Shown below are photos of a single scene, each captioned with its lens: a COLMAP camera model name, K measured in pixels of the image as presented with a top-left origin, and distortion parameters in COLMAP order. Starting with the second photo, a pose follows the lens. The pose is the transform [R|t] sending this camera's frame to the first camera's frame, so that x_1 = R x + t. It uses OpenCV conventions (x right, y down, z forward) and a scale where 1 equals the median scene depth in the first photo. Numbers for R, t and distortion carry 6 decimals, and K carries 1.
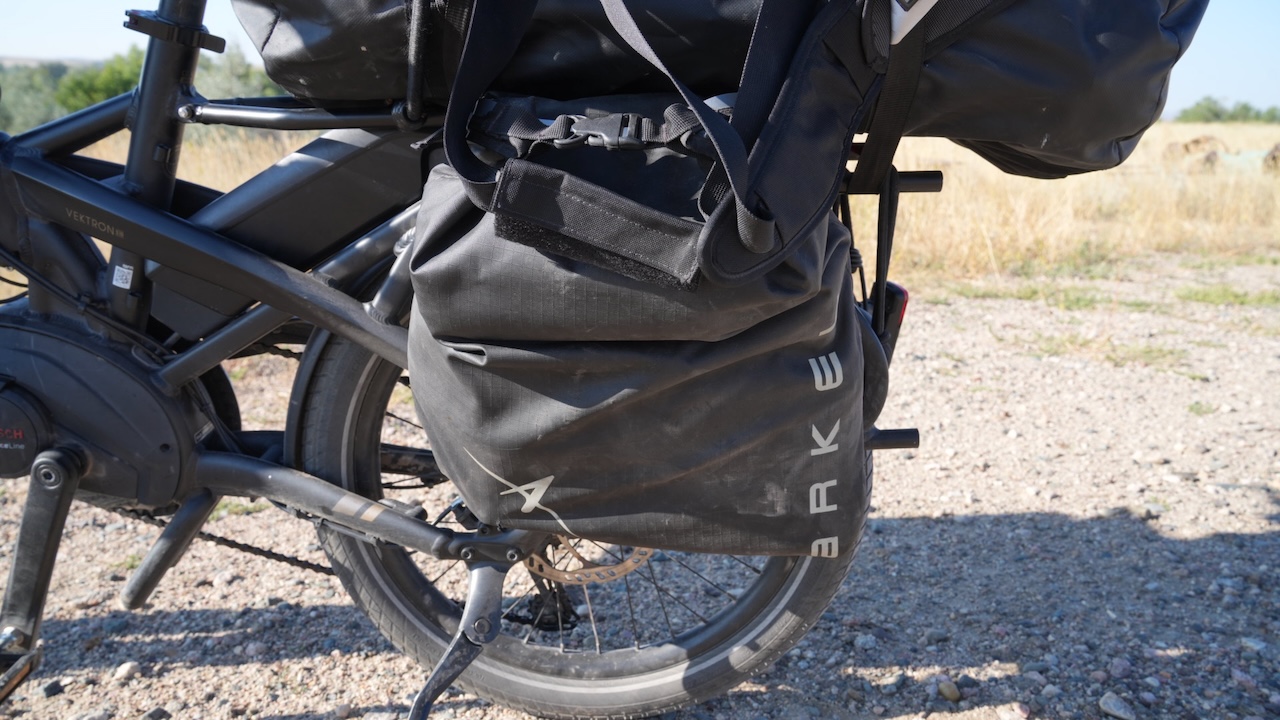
lens RADIAL K [[1037.5, 0, 640.0], [0, 1037.5, 360.0], [0, 0, 1]] dist [-0.059366, 0.048449]
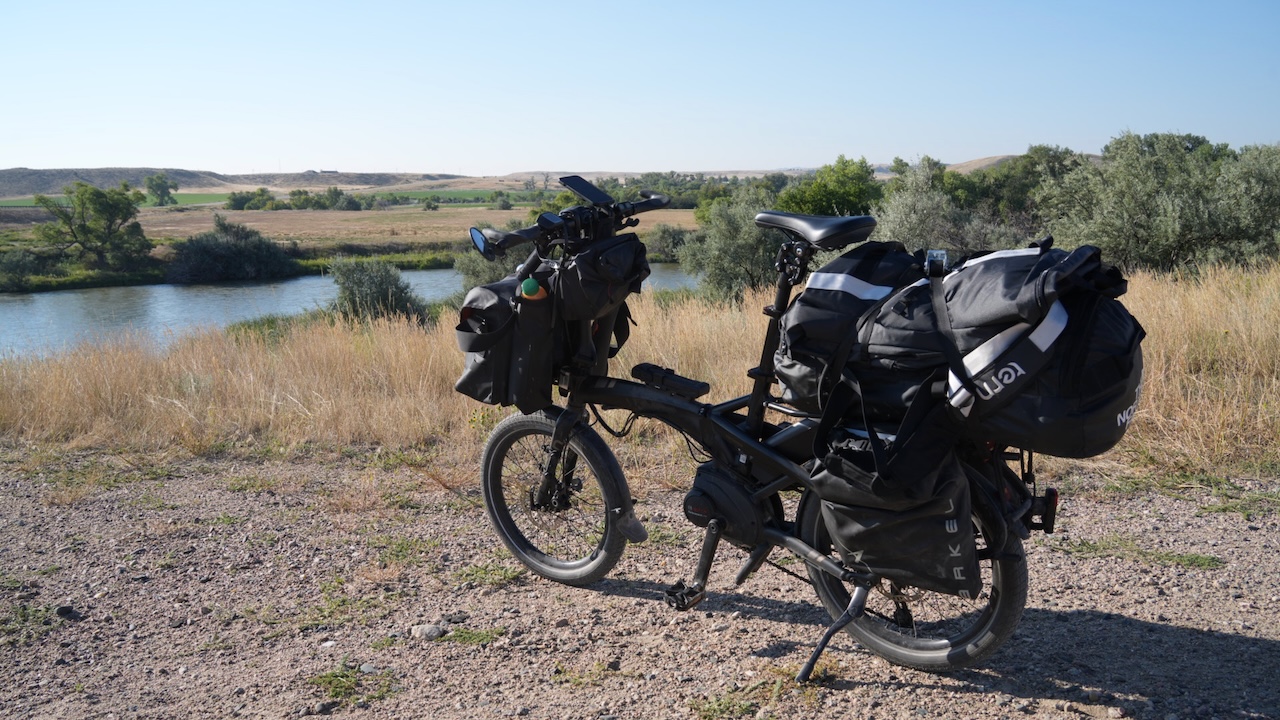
lens RADIAL K [[1037.5, 0, 640.0], [0, 1037.5, 360.0], [0, 0, 1]] dist [-0.059366, 0.048449]
pose [[0.803583, 0.036247, -0.594088, 0.881721], [-0.089574, 0.994141, -0.060505, -0.146694], [0.588414, 0.101836, 0.802121, -1.366108]]
